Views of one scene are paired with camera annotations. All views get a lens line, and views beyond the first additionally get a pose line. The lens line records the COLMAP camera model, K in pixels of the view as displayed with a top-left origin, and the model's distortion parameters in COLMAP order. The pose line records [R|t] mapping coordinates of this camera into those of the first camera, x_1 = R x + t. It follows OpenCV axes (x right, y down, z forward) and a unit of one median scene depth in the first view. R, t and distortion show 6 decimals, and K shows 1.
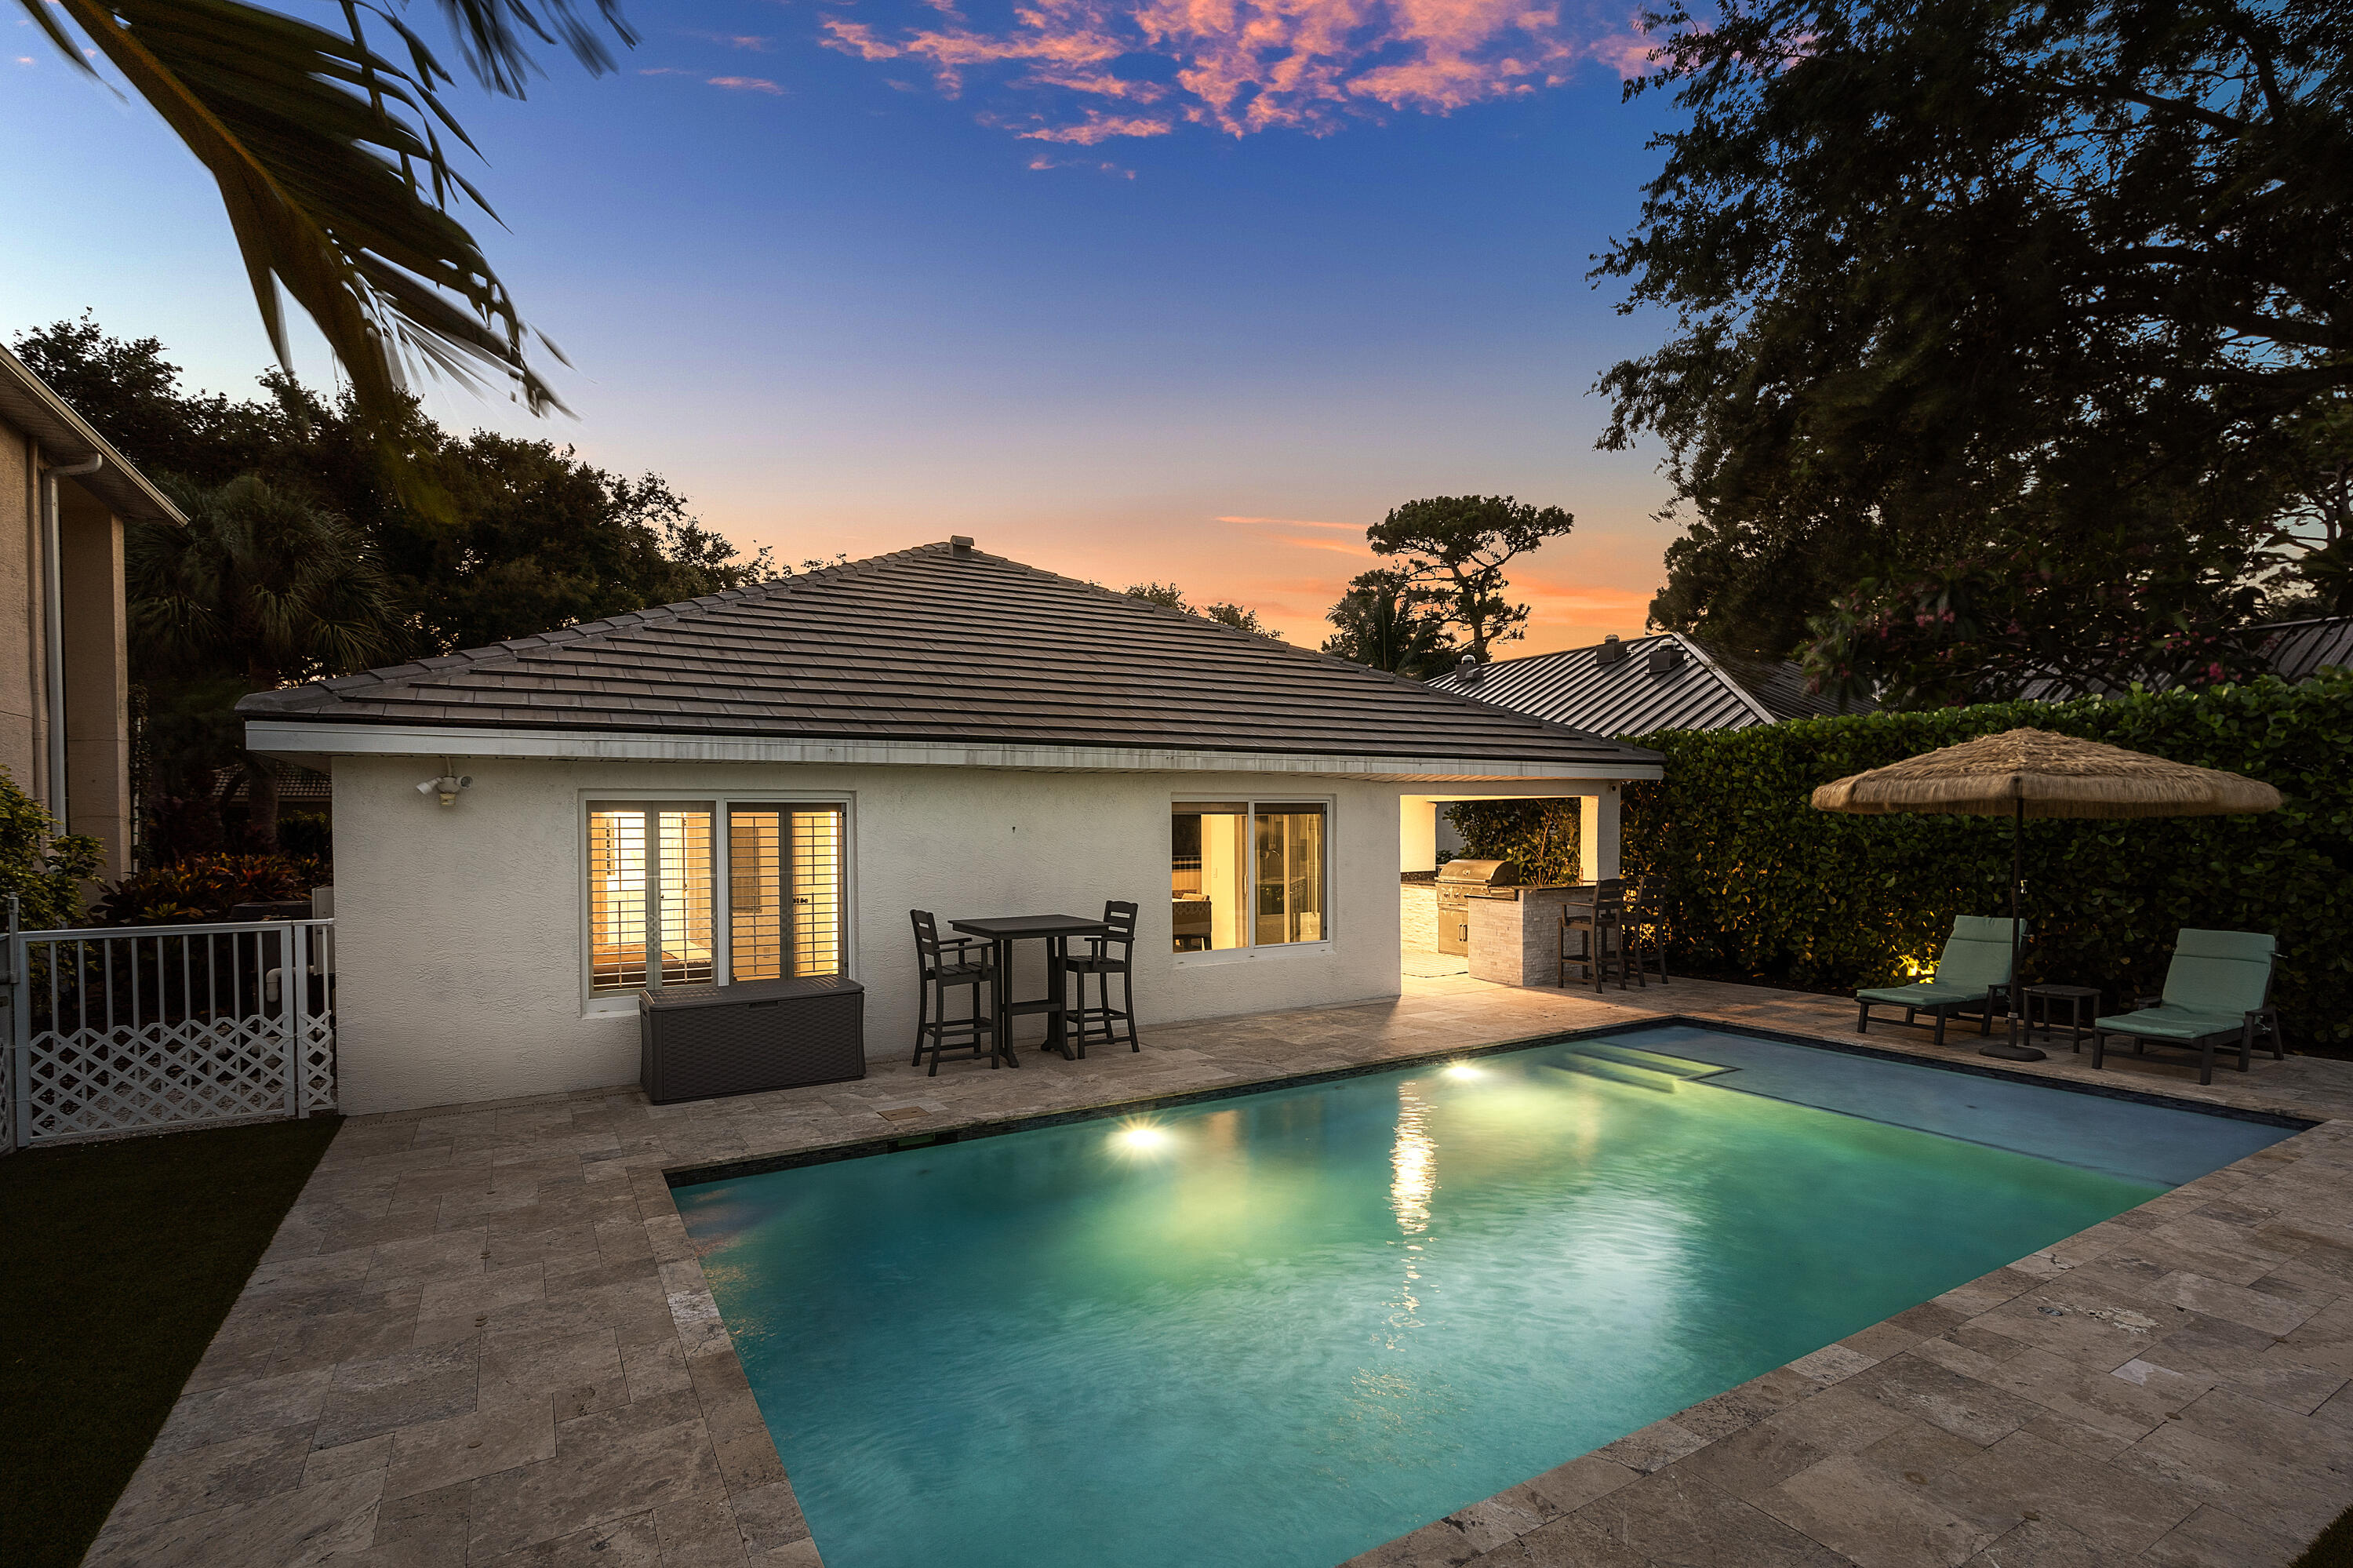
lens RADIAL K [[1108.4, 0, 1202.4], [0, 1108.4, 823.0], [0, 0, 1]] dist [-0.003334, -0.000027]
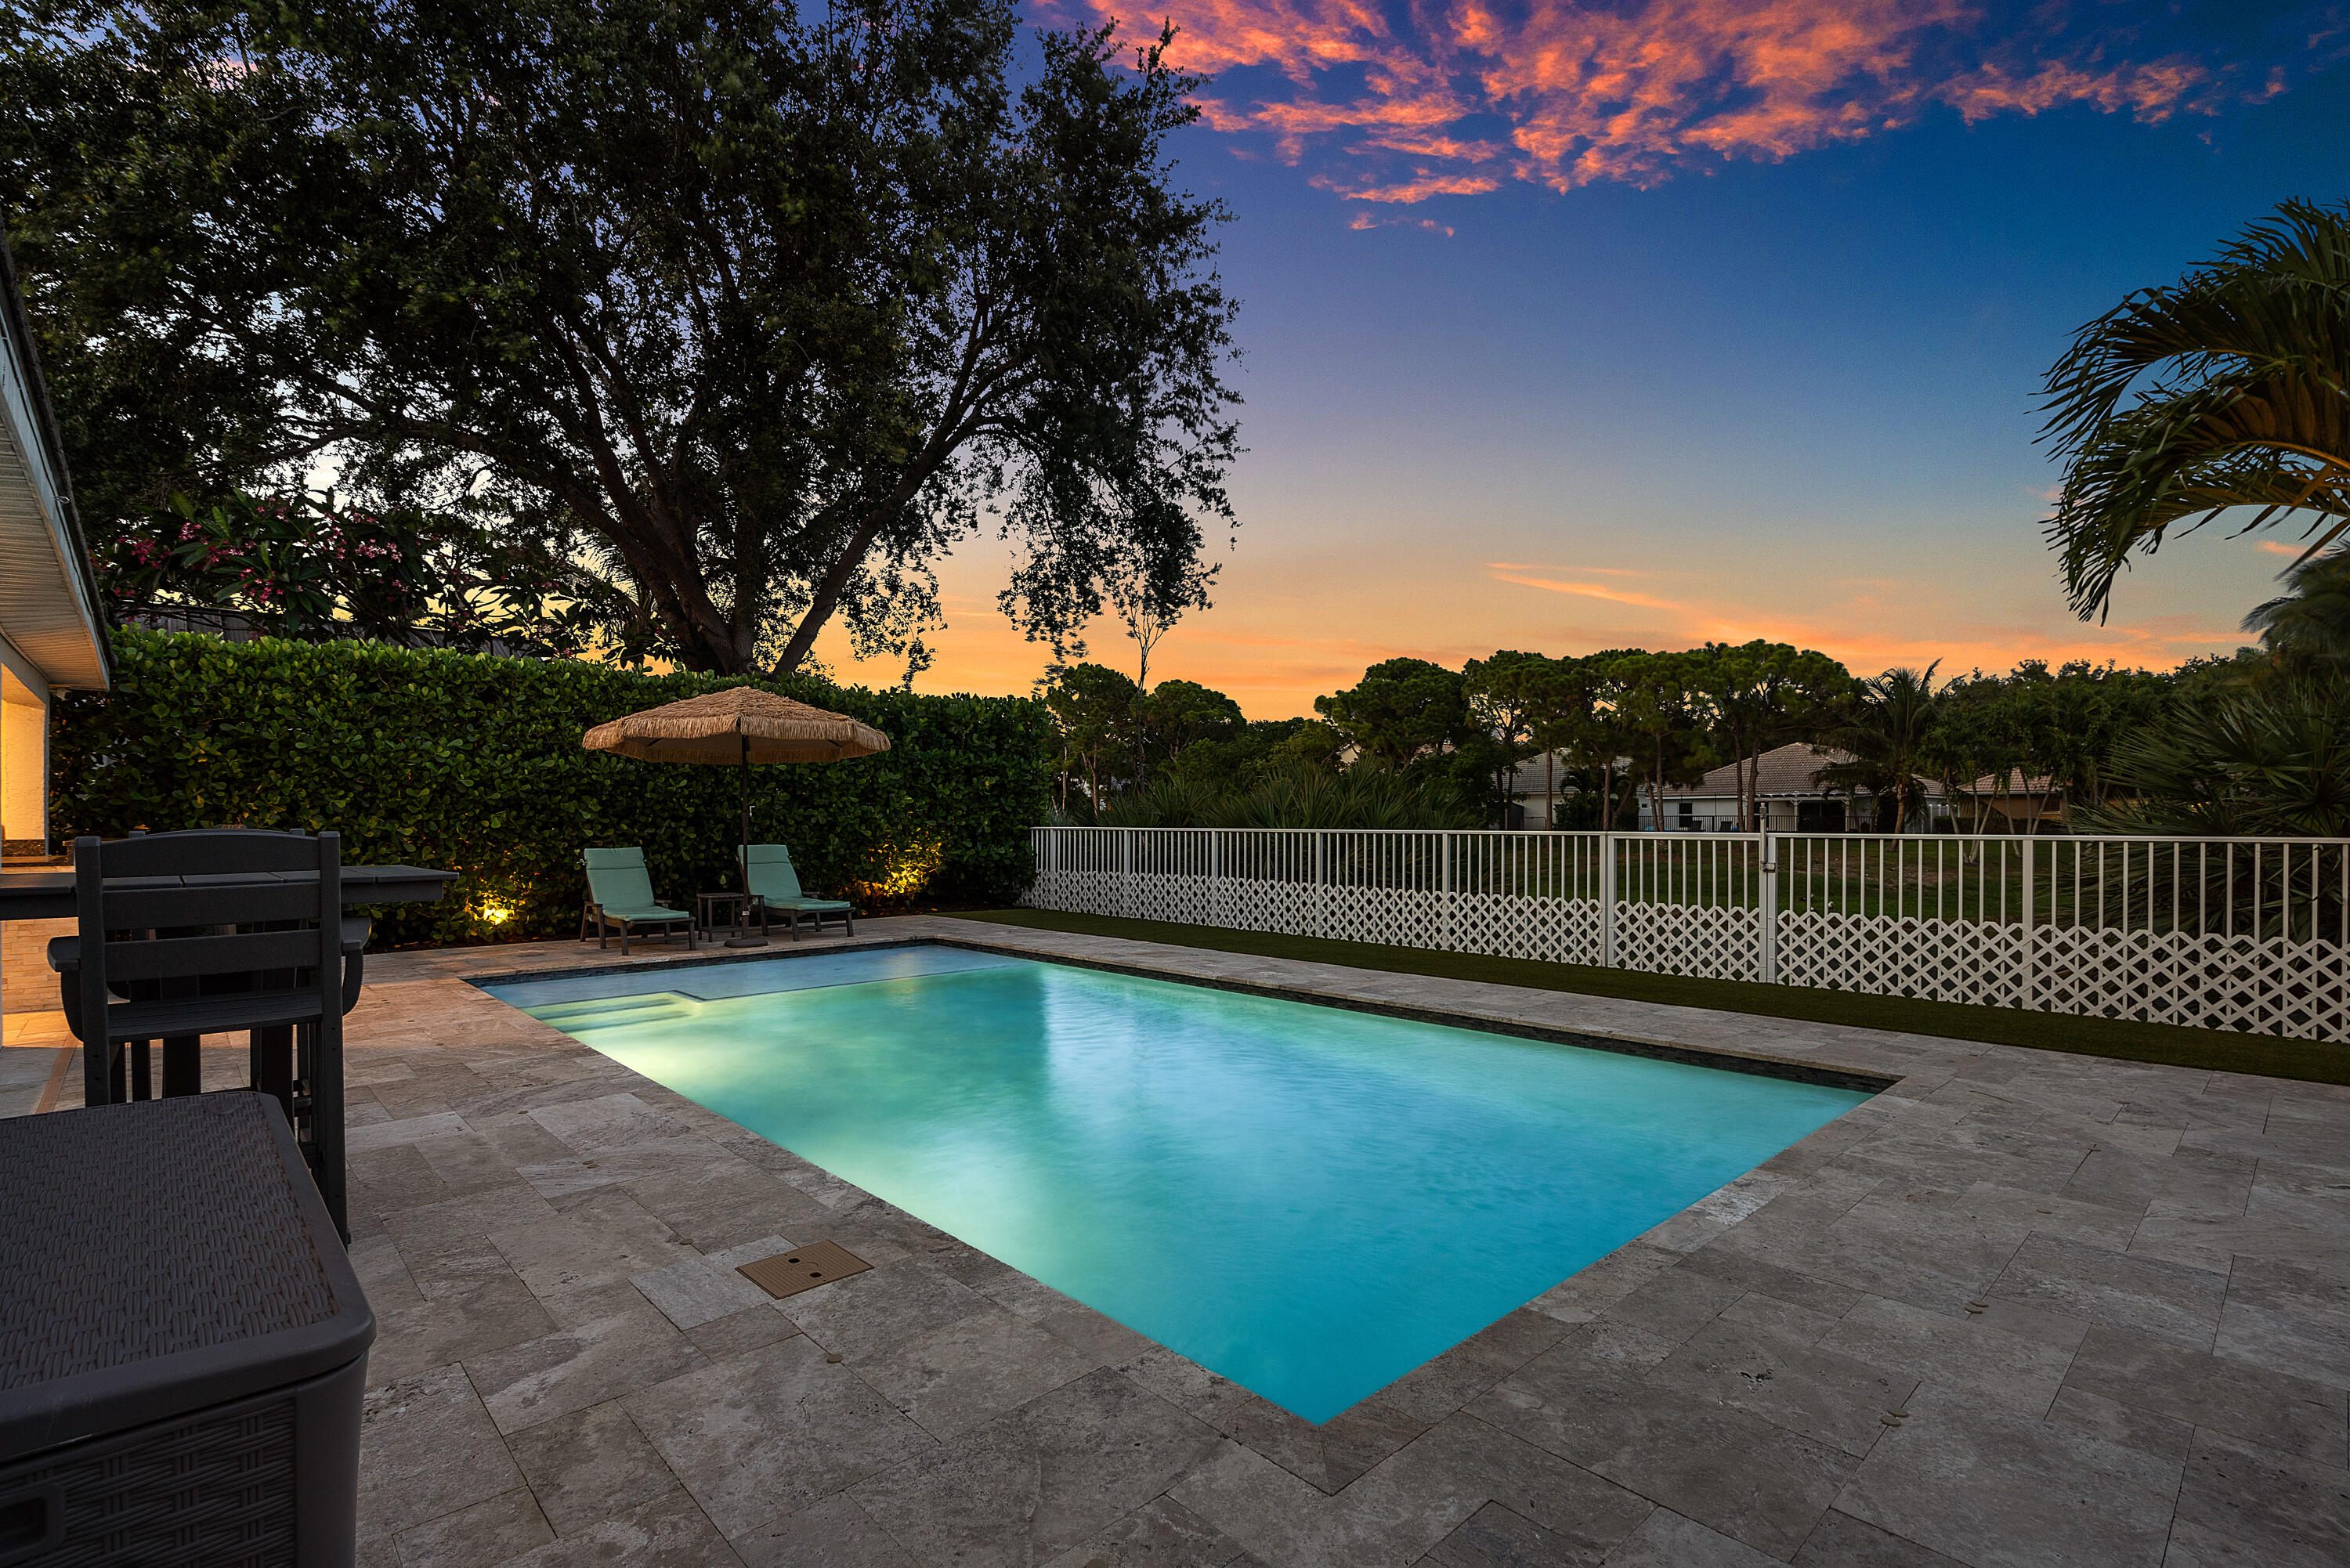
lens RADIAL K [[1091.9, 0, 1153.9], [0, 1091.9, 797.7], [0, 0, 1]] dist [-0.001136, 0.000282]
pose [[-0.187975, 0.024791, 0.981861, -0.651585], [0.006992, 0.999690, -0.023903, 0.083453], [-0.982149, 0.002372, -0.188090, 0.865111]]
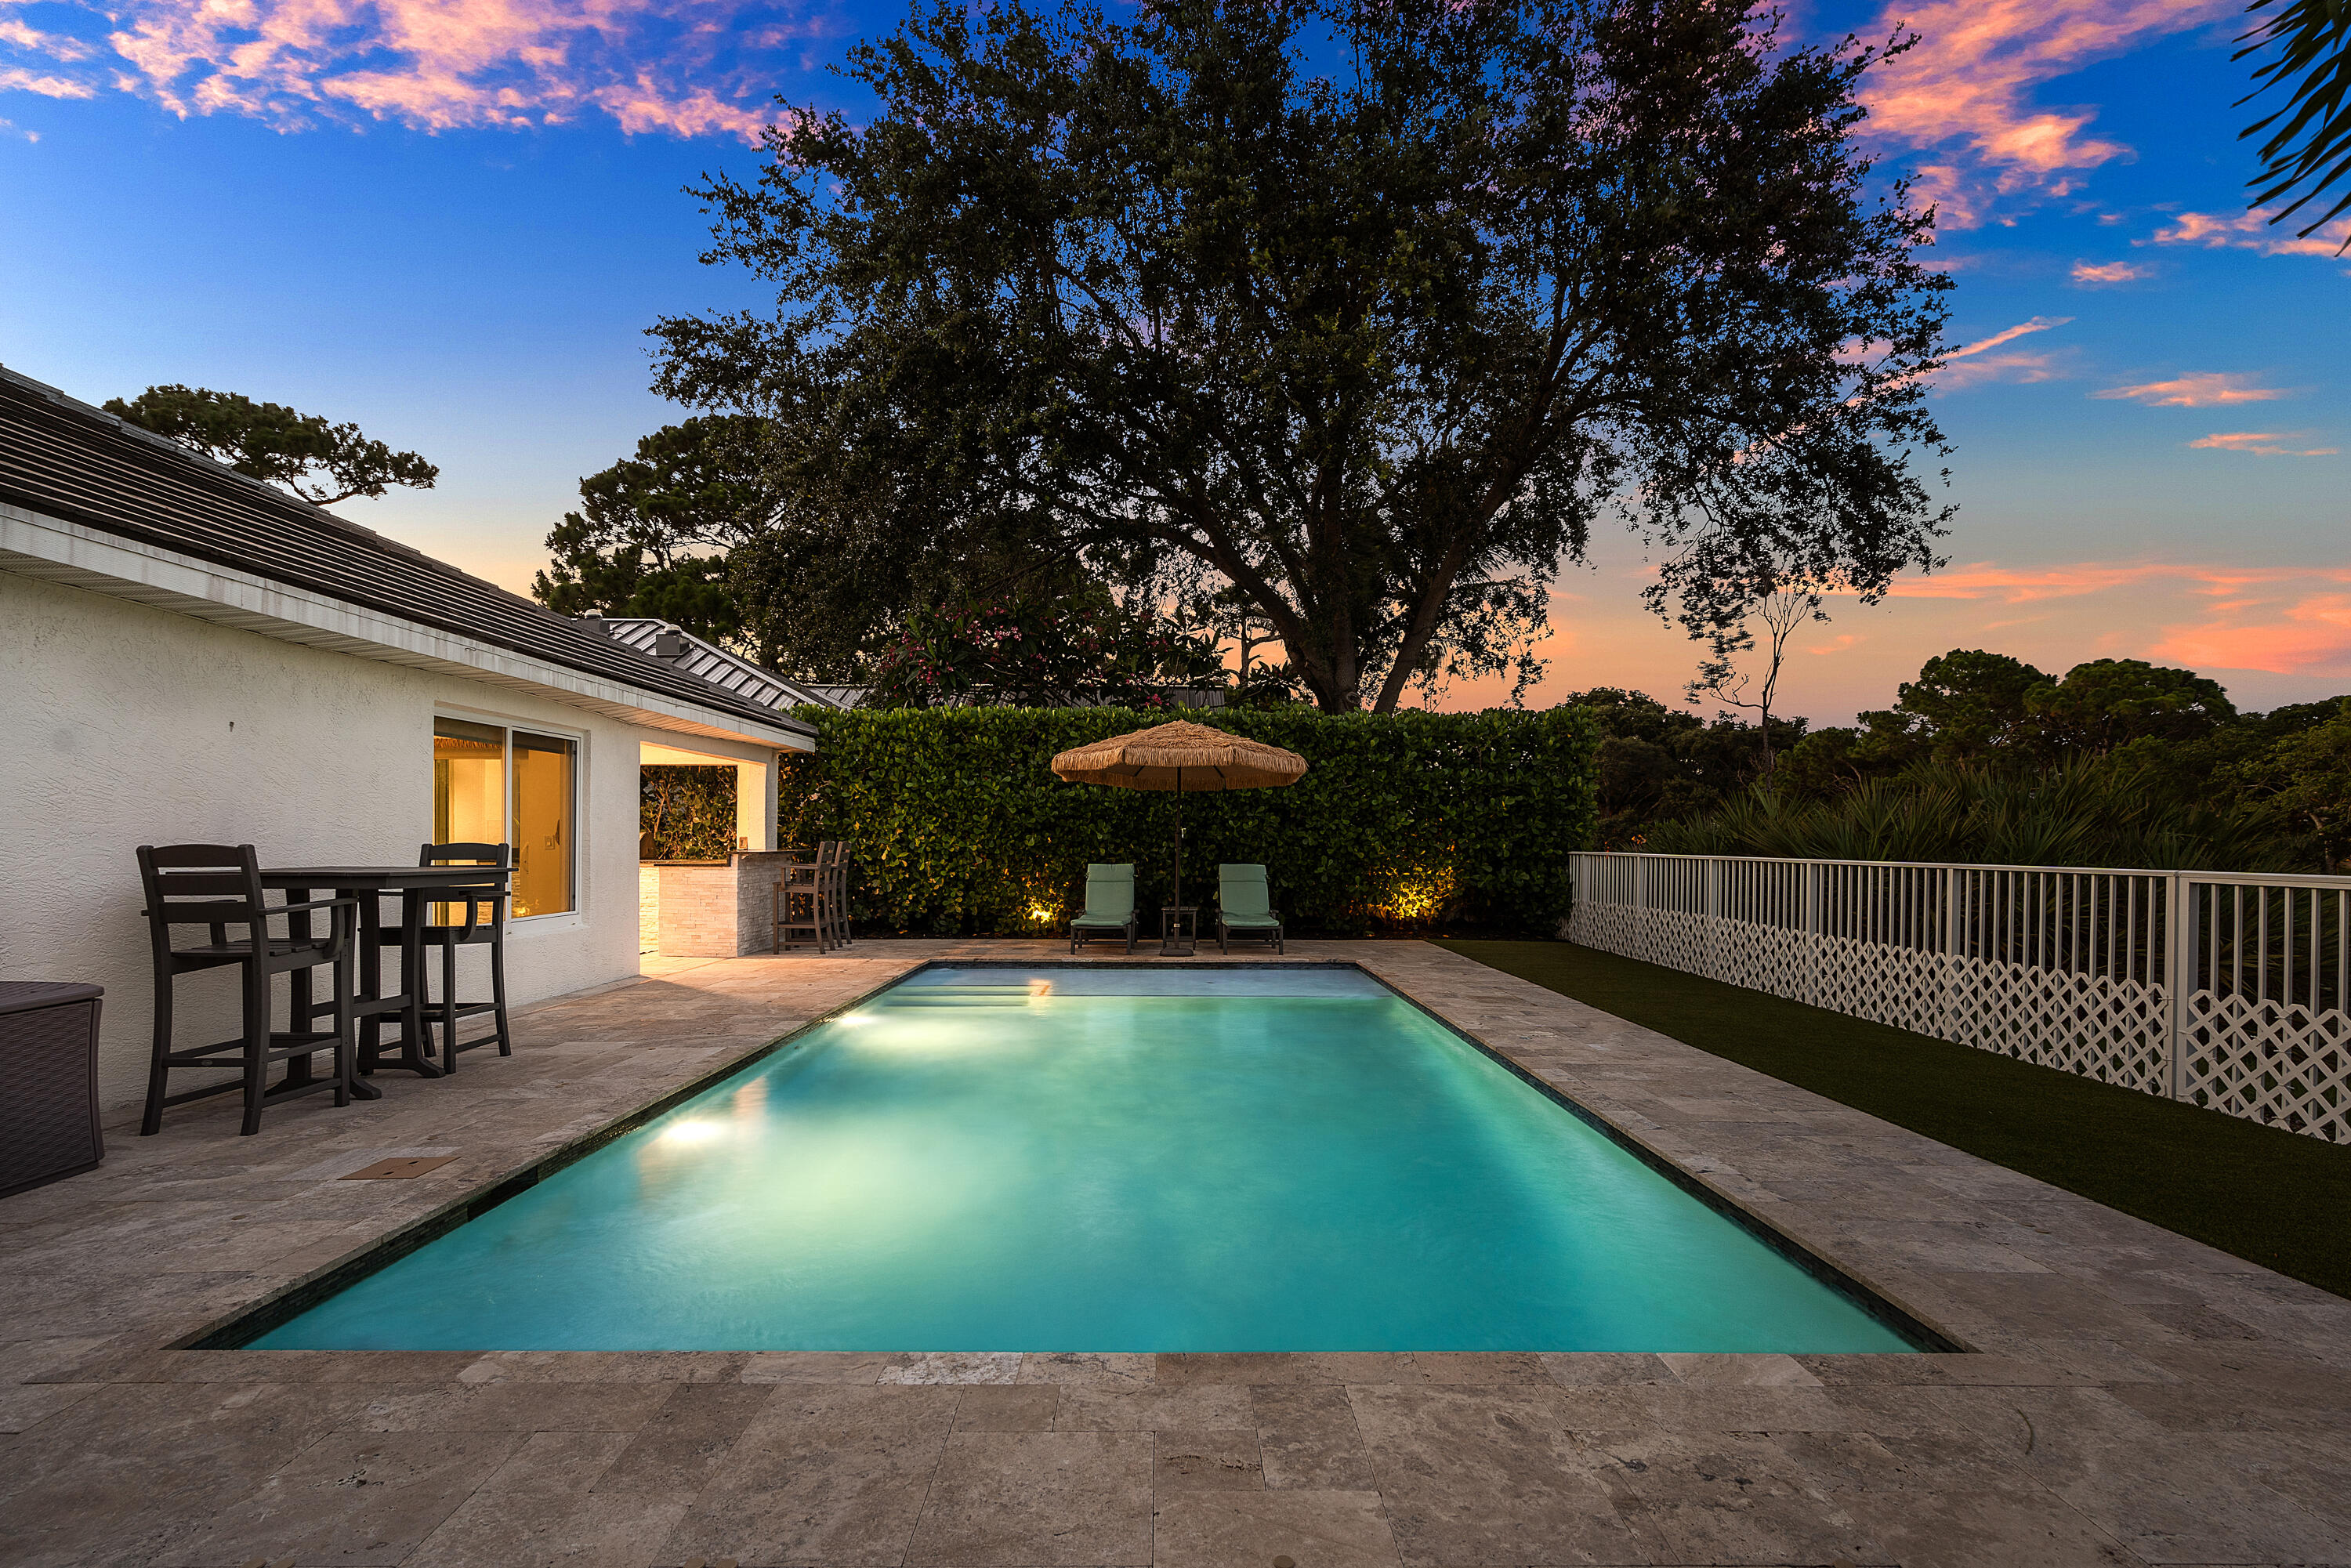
lens RADIAL K [[1091.9, 0, 1171.6], [0, 1091.9, 827.3], [0, 0, 1]] dist [-0.001339, 0.000574]
pose [[0.516088, 0.018319, 0.856340, -0.505603], [-0.005439, 0.999821, -0.018110, 0.083850], [-0.856518, 0.004688, 0.516096, 0.326814]]
